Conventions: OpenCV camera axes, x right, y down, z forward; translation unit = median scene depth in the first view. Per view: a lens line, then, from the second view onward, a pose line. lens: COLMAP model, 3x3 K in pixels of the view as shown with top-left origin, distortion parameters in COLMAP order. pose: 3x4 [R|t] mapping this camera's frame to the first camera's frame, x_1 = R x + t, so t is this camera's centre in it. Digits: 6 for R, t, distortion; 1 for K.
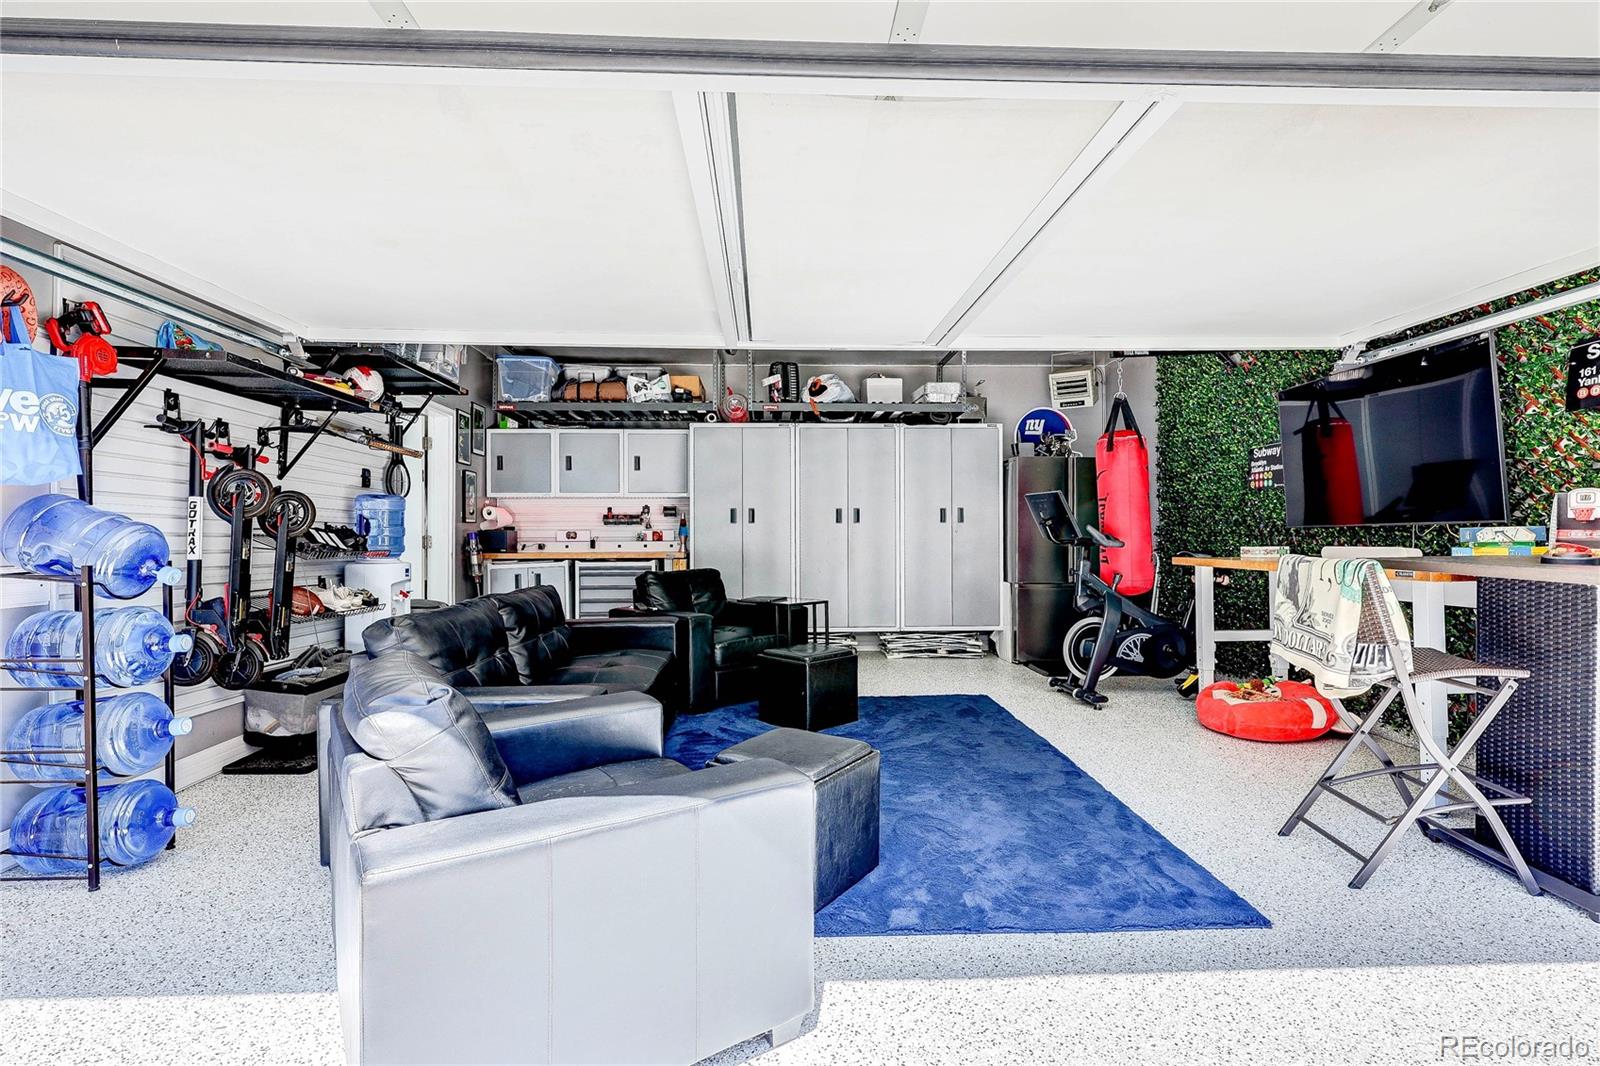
lens RADIAL K [[788.4, 0, 803.9], [0, 788.4, 572.0], [0, 0, 1]] dist [0.001394, 0.000188]
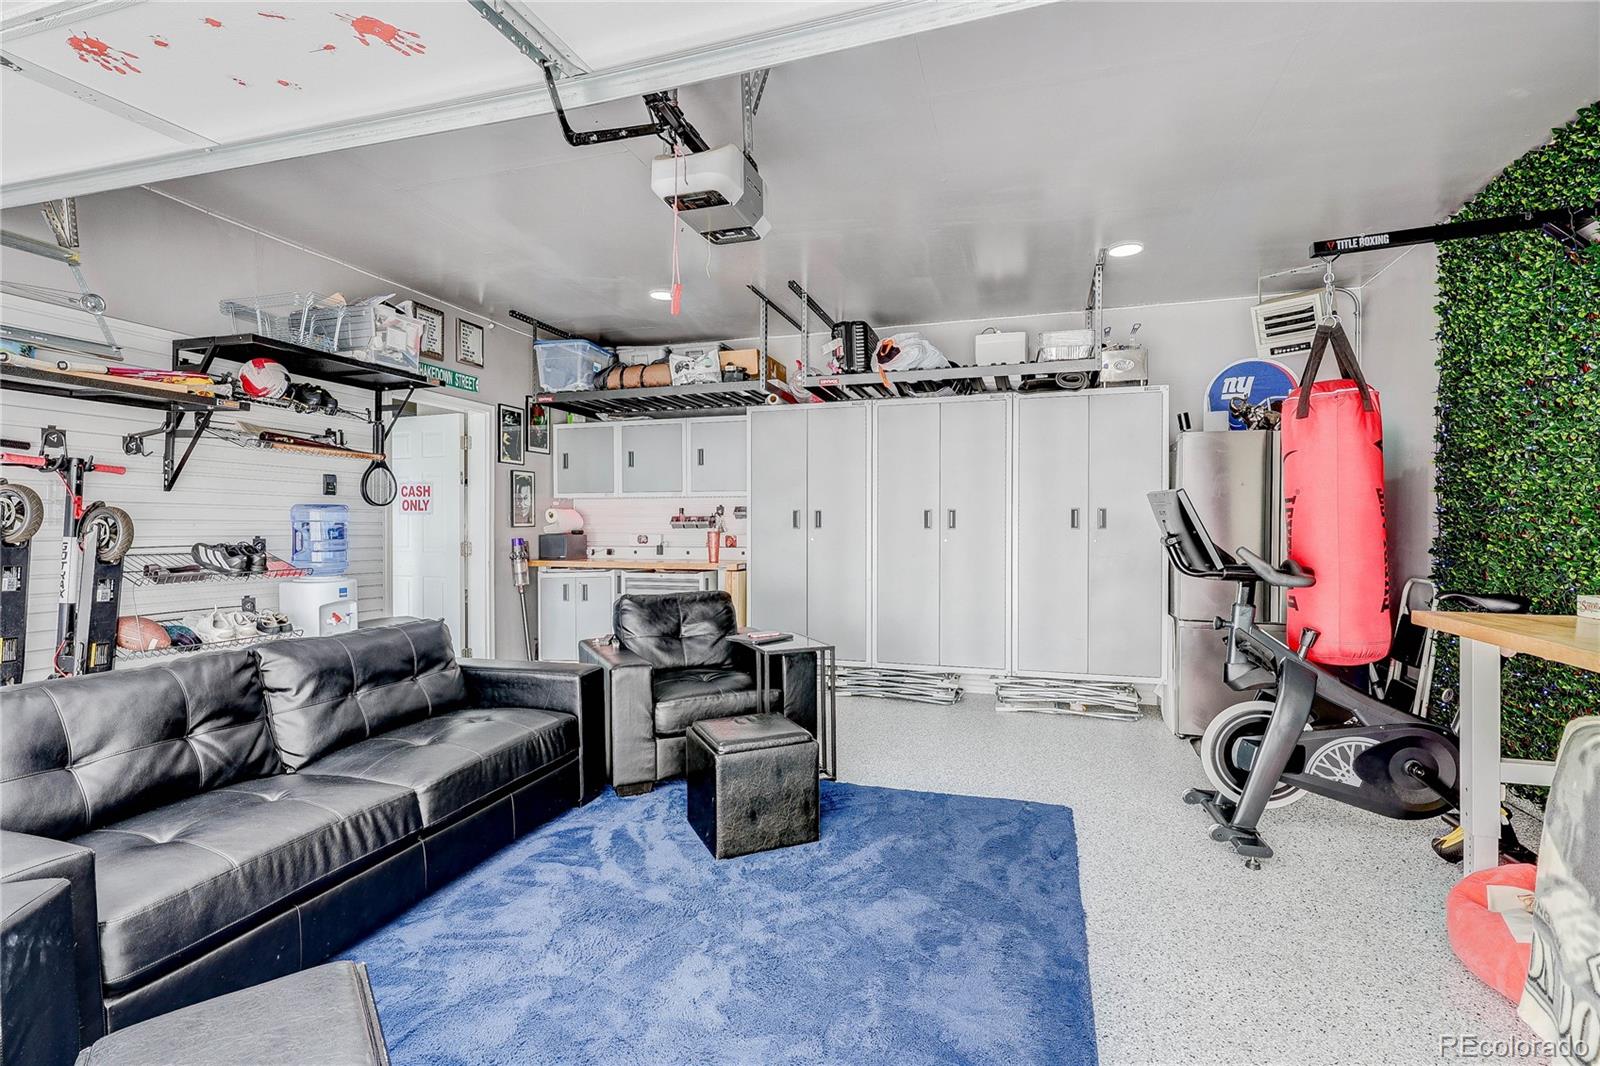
lens RADIAL K [[766.1, 0, 797.9], [0, 766.1, 559.4], [0, 0, 1]] dist [-0.001680, 0.000941]
pose [[0.937127, 0.018875, -0.348477, 0.194179], [-0.017651, 0.999822, 0.006689, -0.037102], [0.348541, -0.000118, 0.937293, 0.278013]]
